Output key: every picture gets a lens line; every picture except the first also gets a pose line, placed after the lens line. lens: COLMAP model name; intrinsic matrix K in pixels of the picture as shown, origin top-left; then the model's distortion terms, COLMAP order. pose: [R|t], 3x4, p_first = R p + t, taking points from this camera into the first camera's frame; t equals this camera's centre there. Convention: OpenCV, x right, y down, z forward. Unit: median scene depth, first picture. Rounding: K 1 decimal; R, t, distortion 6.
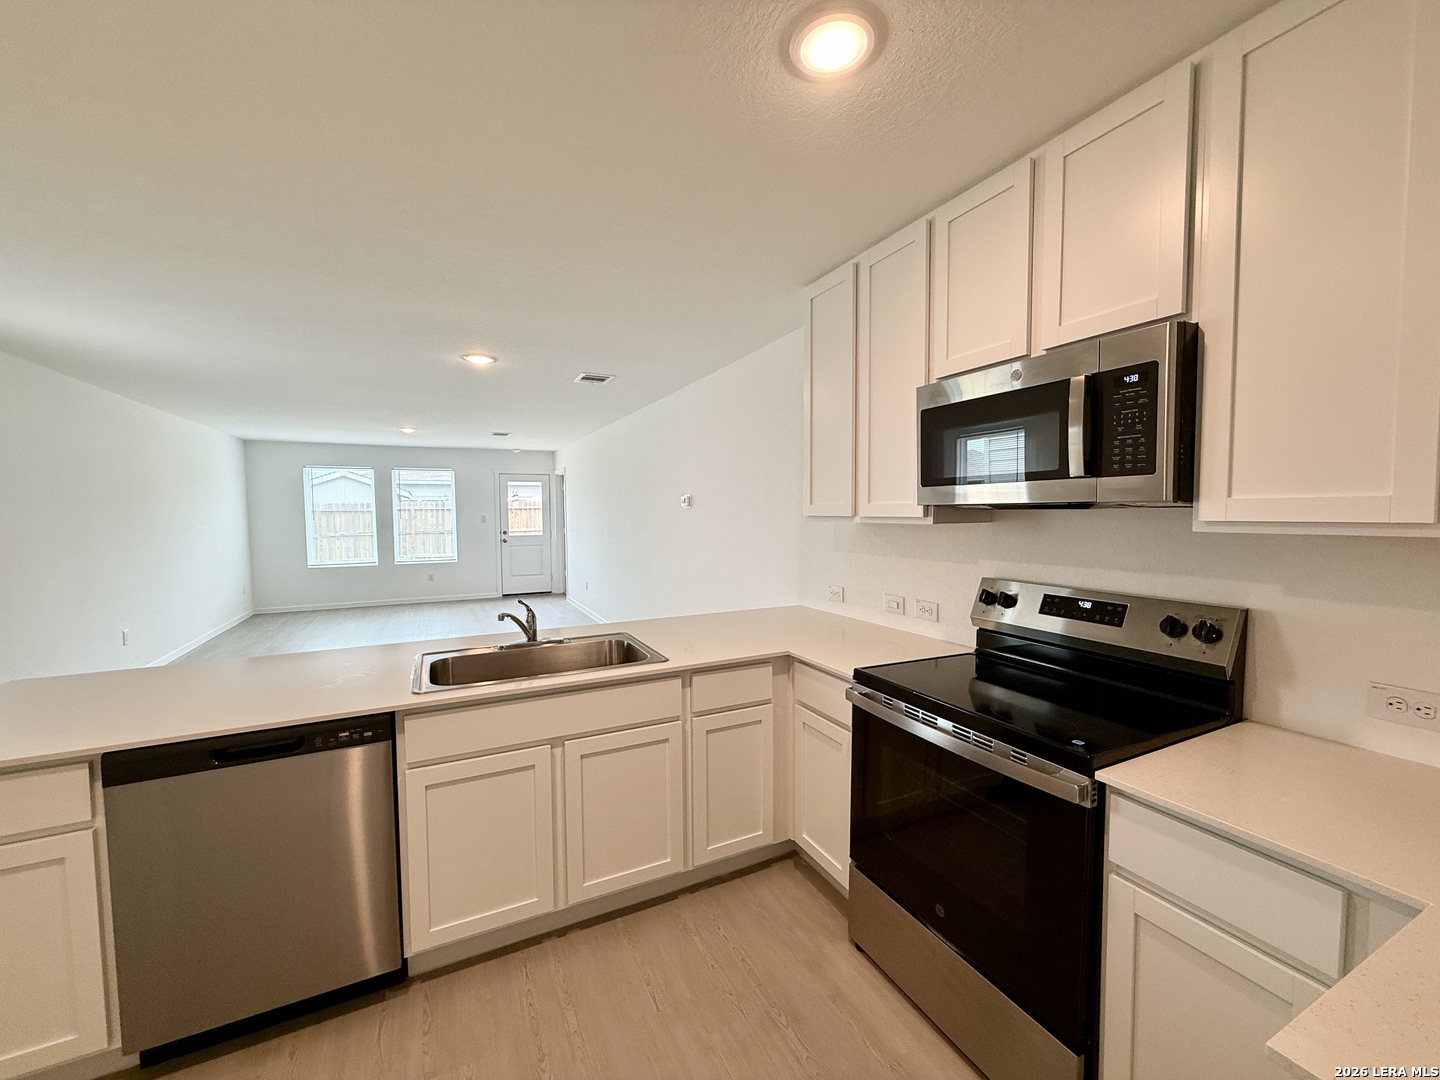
lens RADIAL K [[573.7, 0, 716.2], [0, 573.7, 541.0], [0, 0, 1]] dist [0.001228, -0.000041]
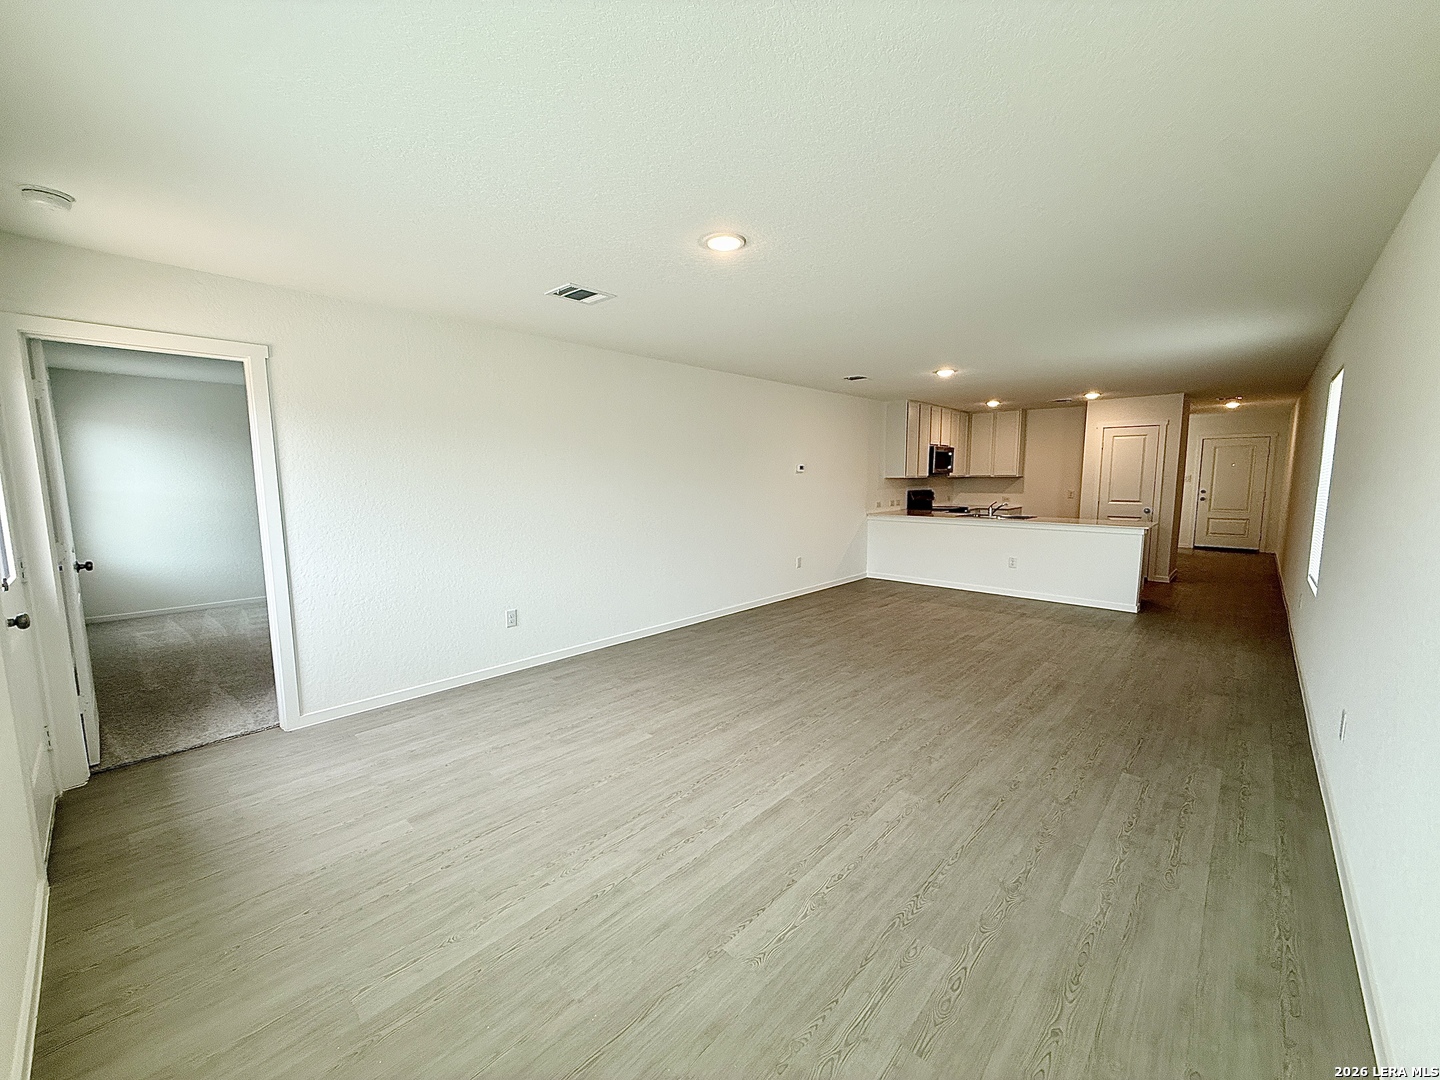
lens RADIAL K [[573.7, 0, 716.2], [0, 573.7, 541.0], [0, 0, 1]] dist [0.001228, -0.000041]
pose [[-0.356508, -0.098750, 0.929059, -2.760401], [0.057280, 0.990218, 0.127231, -0.174580], [-0.932535, 0.098575, -0.347365, 3.573268]]
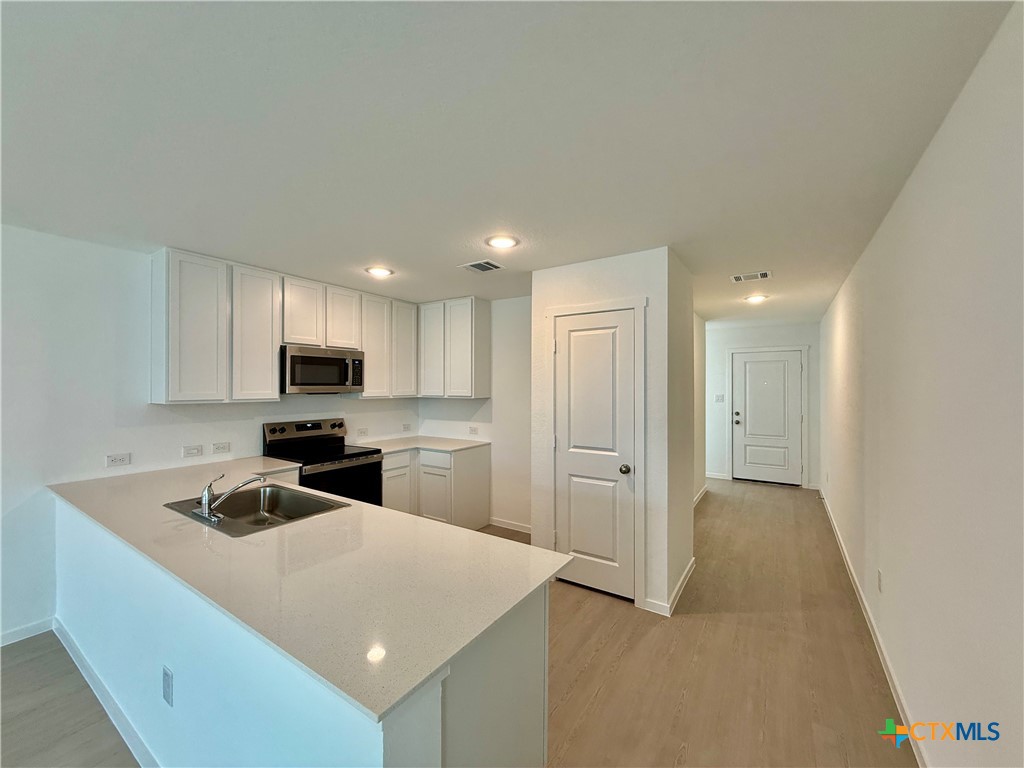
lens RADIAL K [[408.0, 0, 509.3], [0, 408.0, 384.7], [0, 0, 1]] dist [0.001228, -0.000041]
pose [[-0.504373, 0.009052, 0.863438, -1.399909], [0.047783, 0.998705, 0.017442, -0.072218], [-0.862162, 0.050055, -0.504153, 0.916820]]
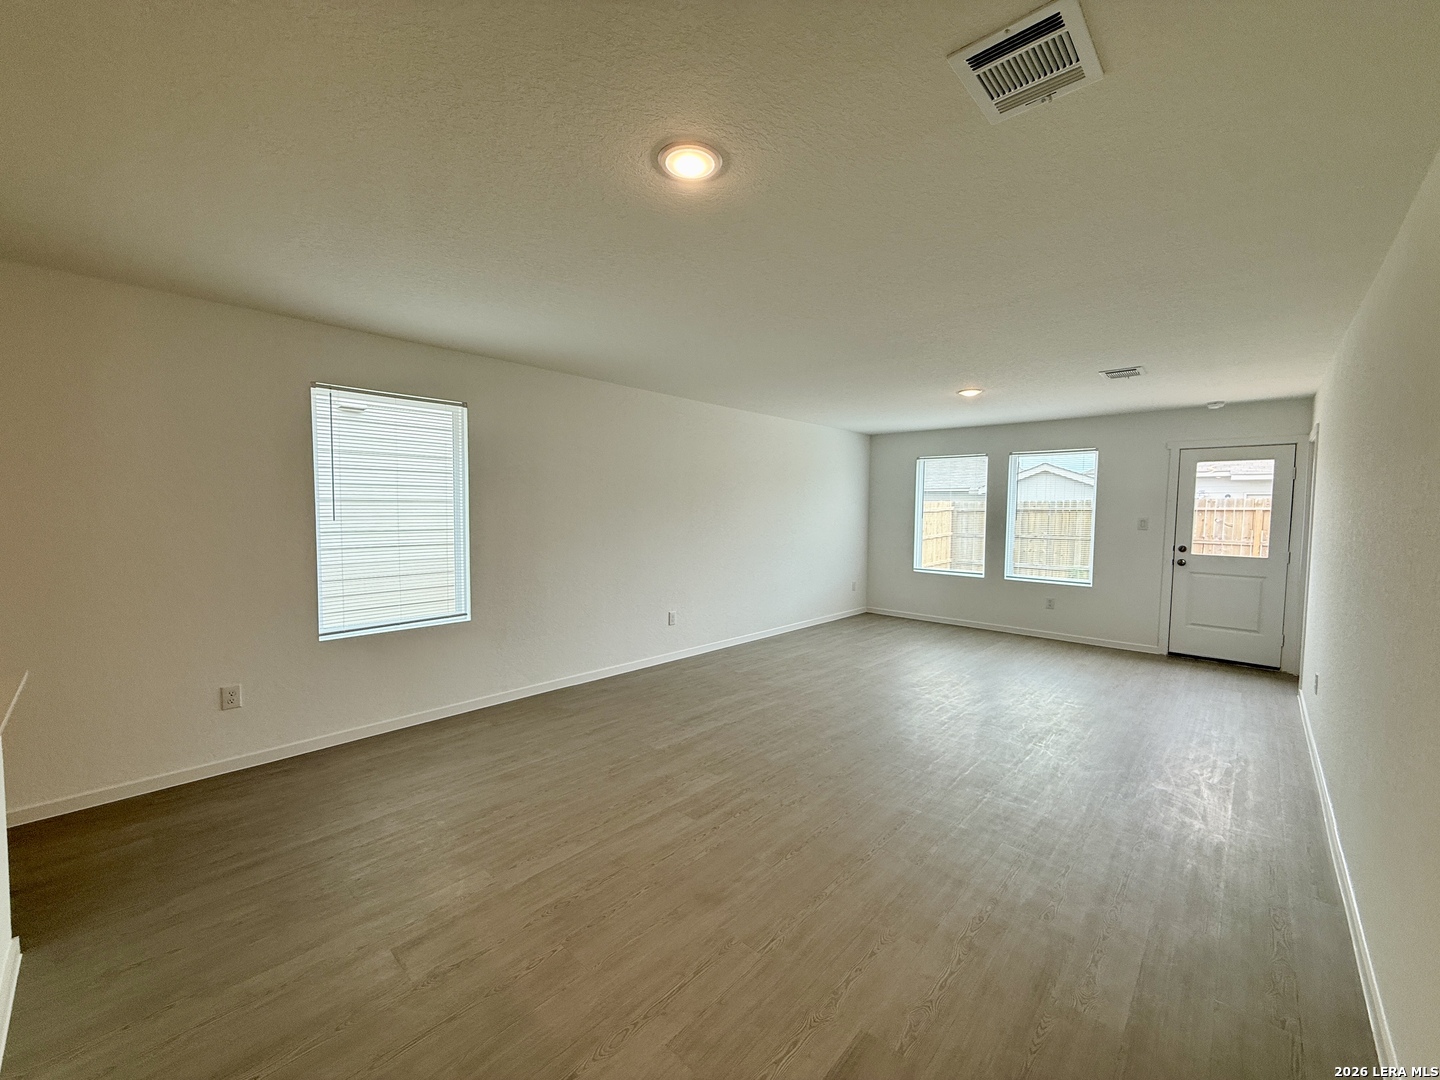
lens RADIAL K [[573.7, 0, 716.2], [0, 573.7, 541.0], [0, 0, 1]] dist [0.001228, -0.000041]
pose [[0.354547, 0.064301, -0.932825, 0.049992], [-0.064763, 0.996926, 0.044105, -0.075764], [0.932793, 0.044775, 0.357621, 1.462499]]
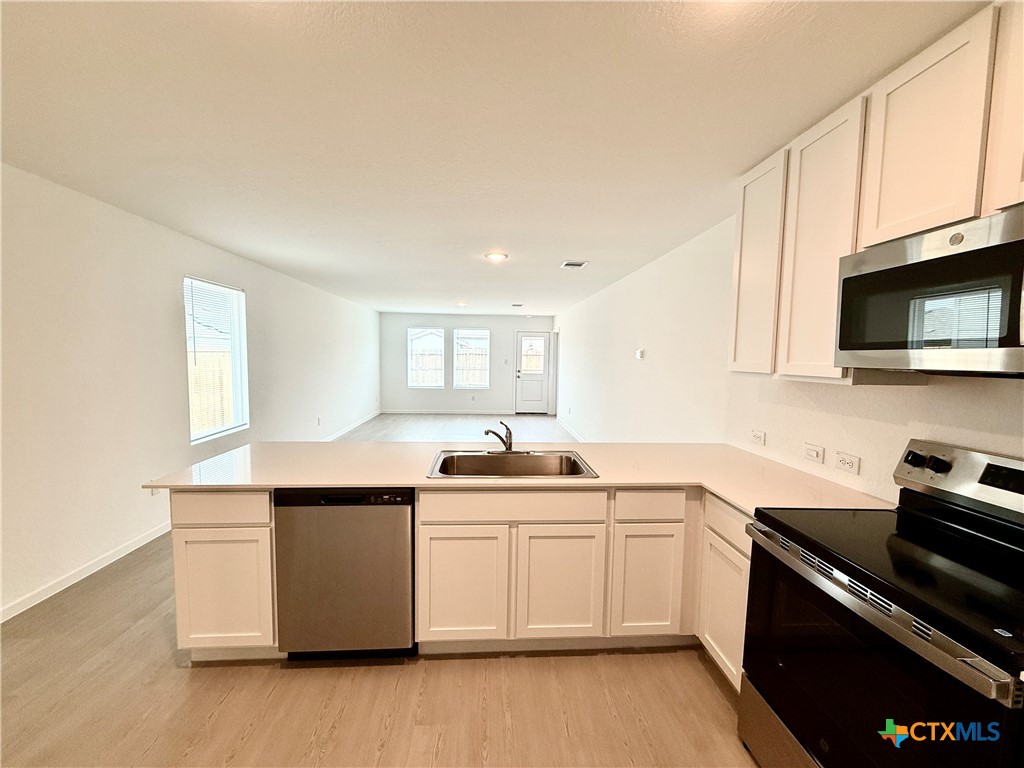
lens RADIAL K [[408.0, 0, 509.3], [0, 408.0, 384.7], [0, 0, 1]] dist [0.001228, -0.000041]
pose [[0.922312, 0.050578, -0.383123, 0.071523], [-0.044582, 0.998705, 0.024522, -0.018081], [0.383867, -0.005537, 0.923372, 0.046851]]
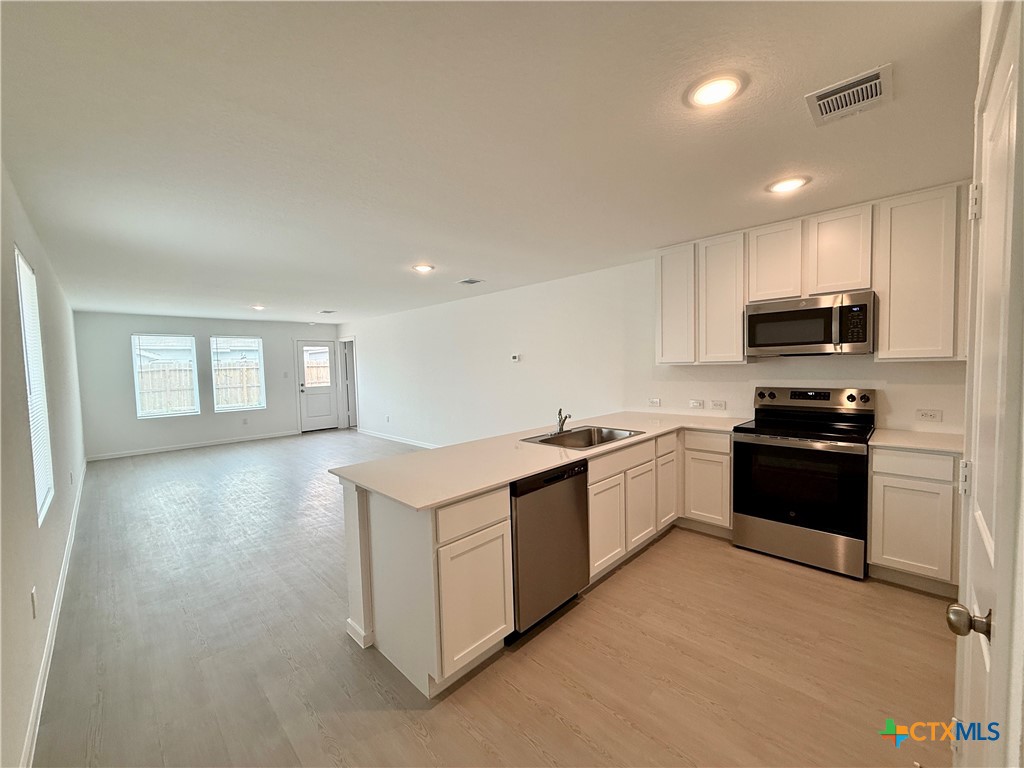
lens RADIAL K [[408.0, 0, 509.3], [0, 408.0, 384.7], [0, 0, 1]] dist [0.001228, -0.000041]
pose [[0.945655, -0.033064, 0.323486, -0.943259], [0.036022, 0.999346, -0.003158, 0.022900], [-0.323171, 0.014639, 0.946228, -0.216967]]
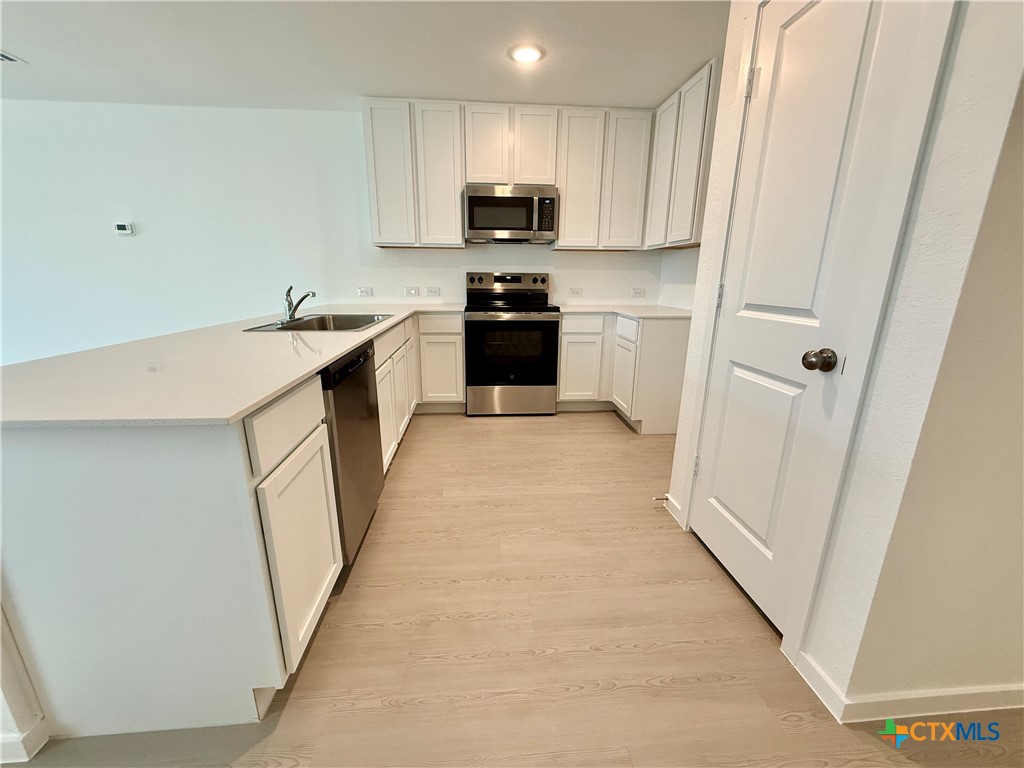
lens RADIAL K [[408.0, 0, 509.3], [0, 408.0, 384.7], [0, 0, 1]] dist [0.001228, -0.000041]
pose [[0.368521, -0.228825, 0.901017, -1.092604], [0.038230, 0.972142, 0.231252, 0.127313], [-0.928833, -0.050775, 0.367002, 0.150668]]
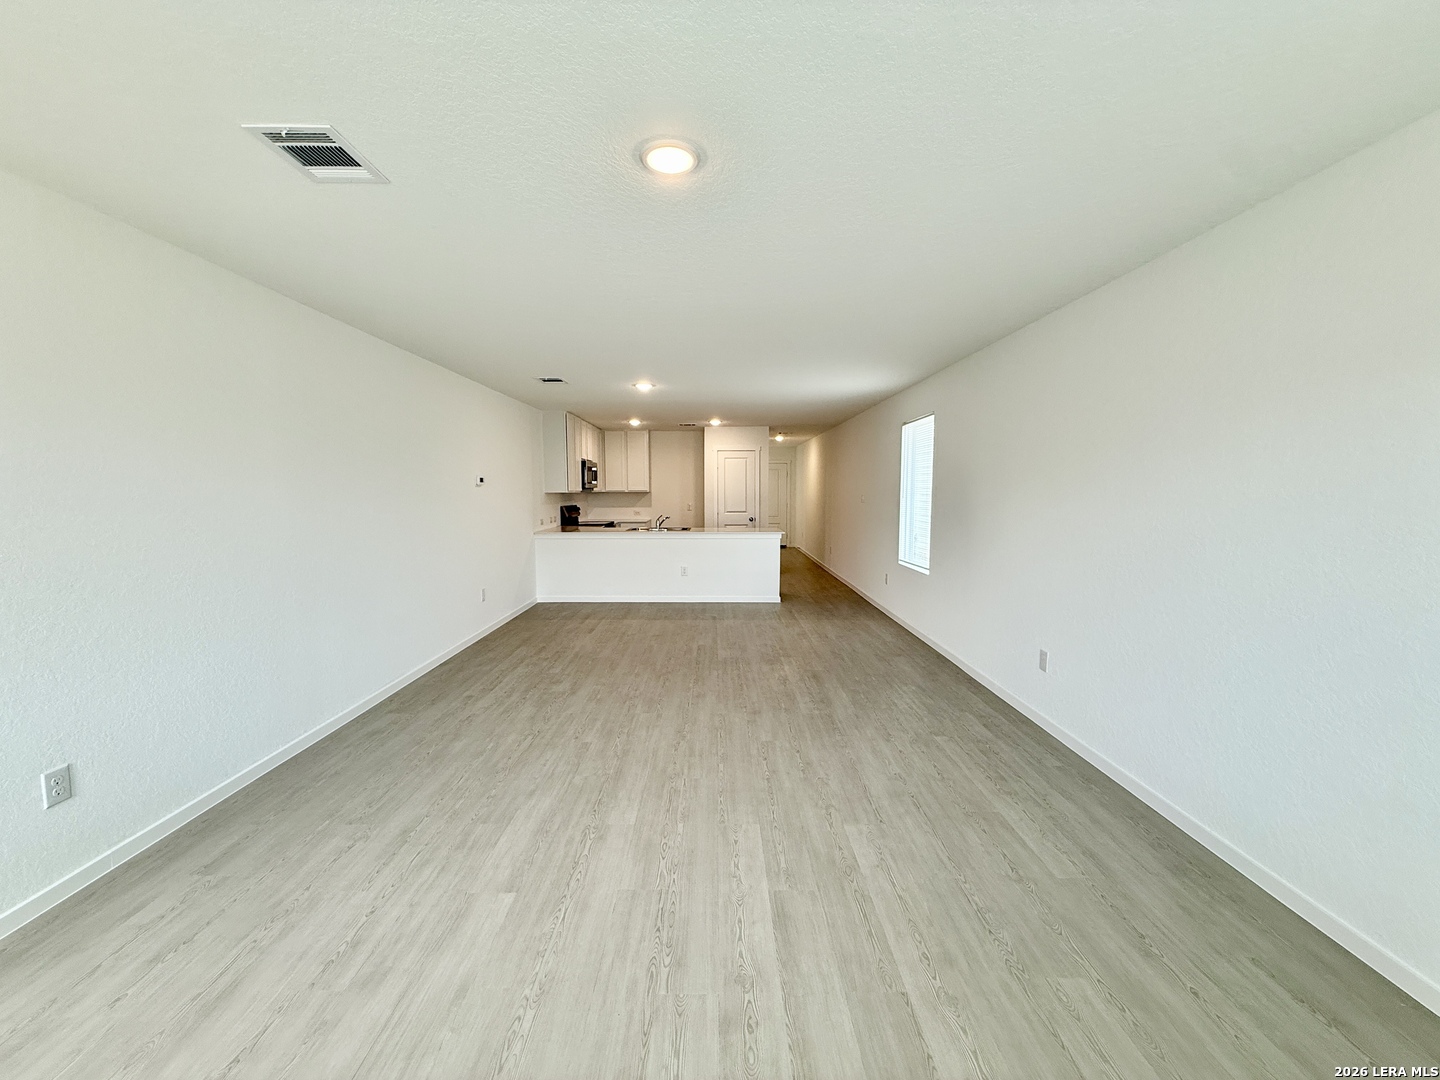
lens RADIAL K [[573.7, 0, 716.2], [0, 573.7, 541.0], [0, 0, 1]] dist [0.001228, -0.000041]
pose [[-0.898764, -0.030937, 0.437339, -2.097648], [0.031136, 0.990485, 0.134053, -0.185745], [-0.437325, 0.134099, -0.889249, 3.864323]]
